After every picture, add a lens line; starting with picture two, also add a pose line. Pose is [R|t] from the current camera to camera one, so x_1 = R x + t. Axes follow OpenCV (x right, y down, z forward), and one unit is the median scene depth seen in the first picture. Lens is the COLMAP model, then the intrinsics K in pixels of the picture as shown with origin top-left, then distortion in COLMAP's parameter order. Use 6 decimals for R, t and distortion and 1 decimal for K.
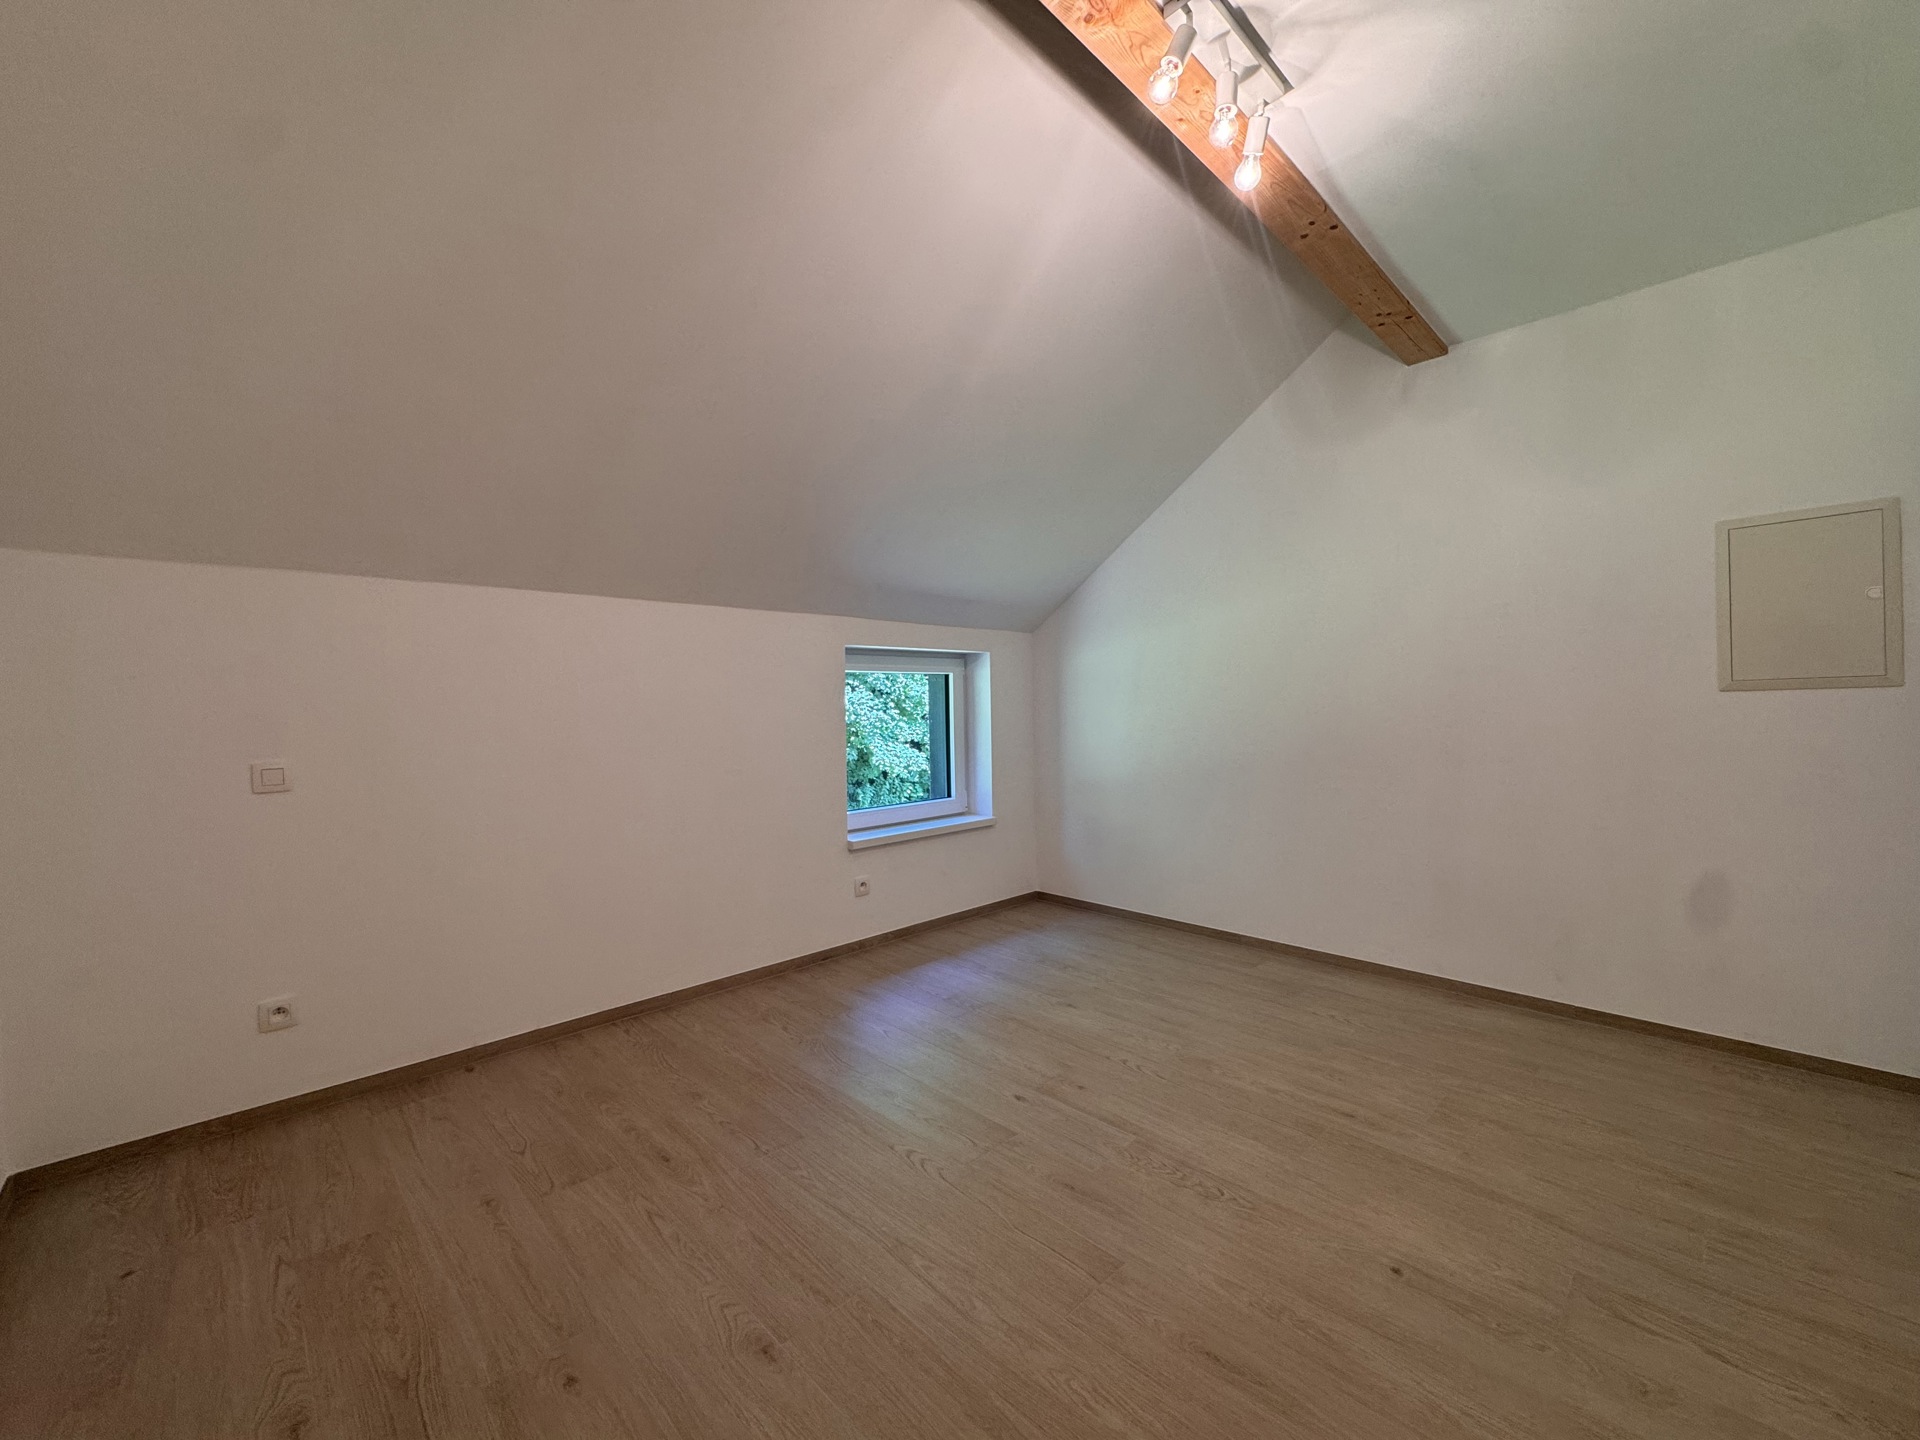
lens RADIAL K [[770.4, 0, 960.0], [0, 770.4, 720.0], [0, 0, 1]] dist [0.000197, 0.000406]
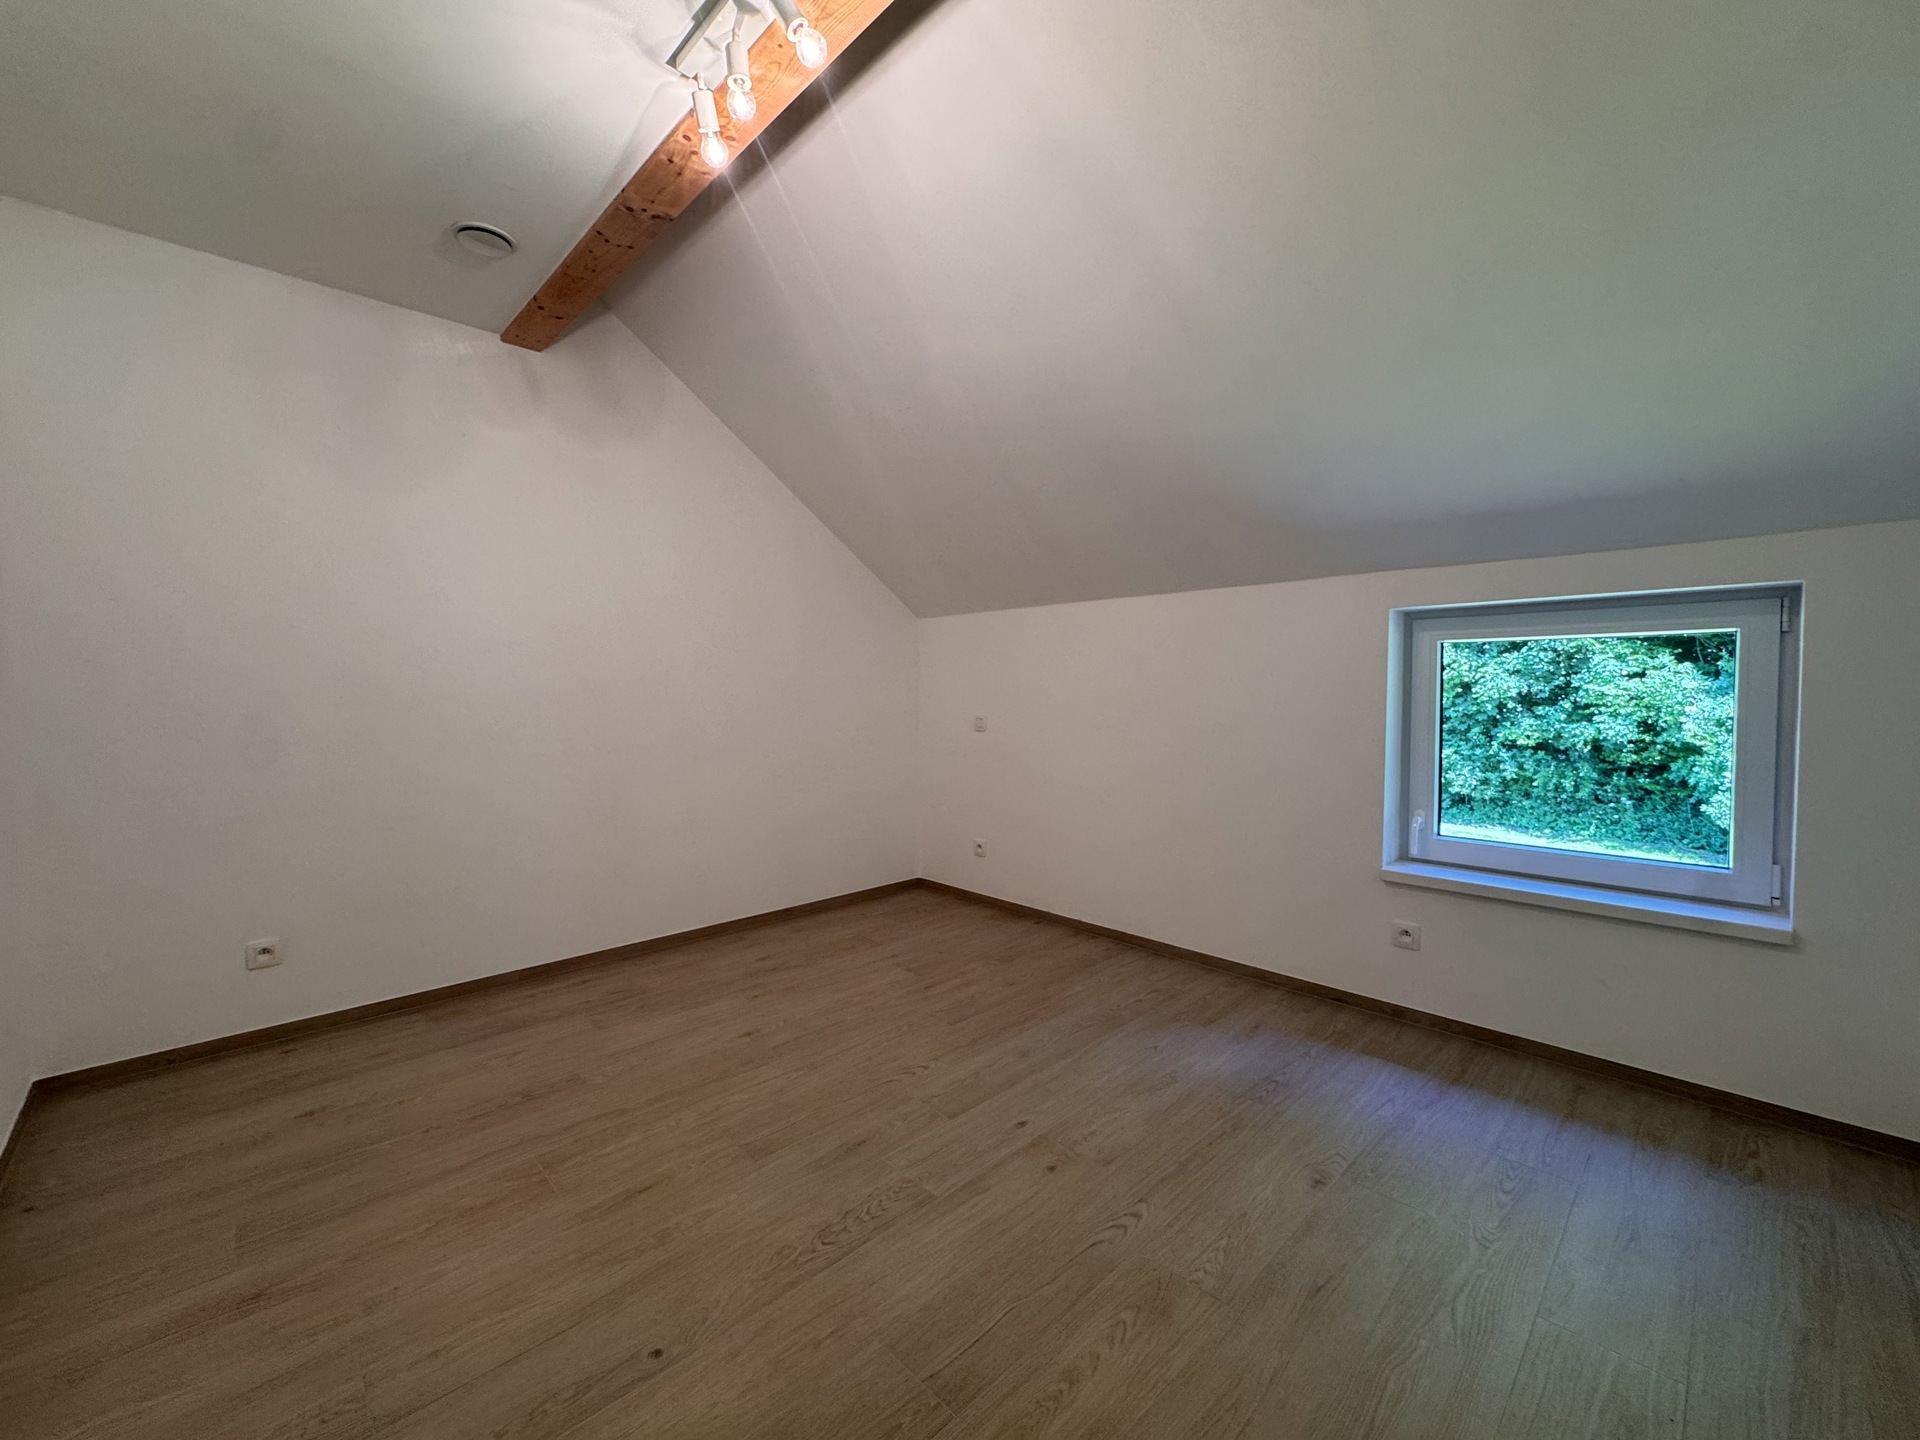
lens RADIAL K [[770.4, 0, 960.0], [0, 770.4, 720.0], [0, 0, 1]] dist [0.000197, 0.000406]
pose [[-0.010149, 0.052113, -0.998590, 0.948500], [-0.015957, 0.998505, 0.052271, -0.033651], [0.999821, 0.016465, -0.009303, 0.911215]]
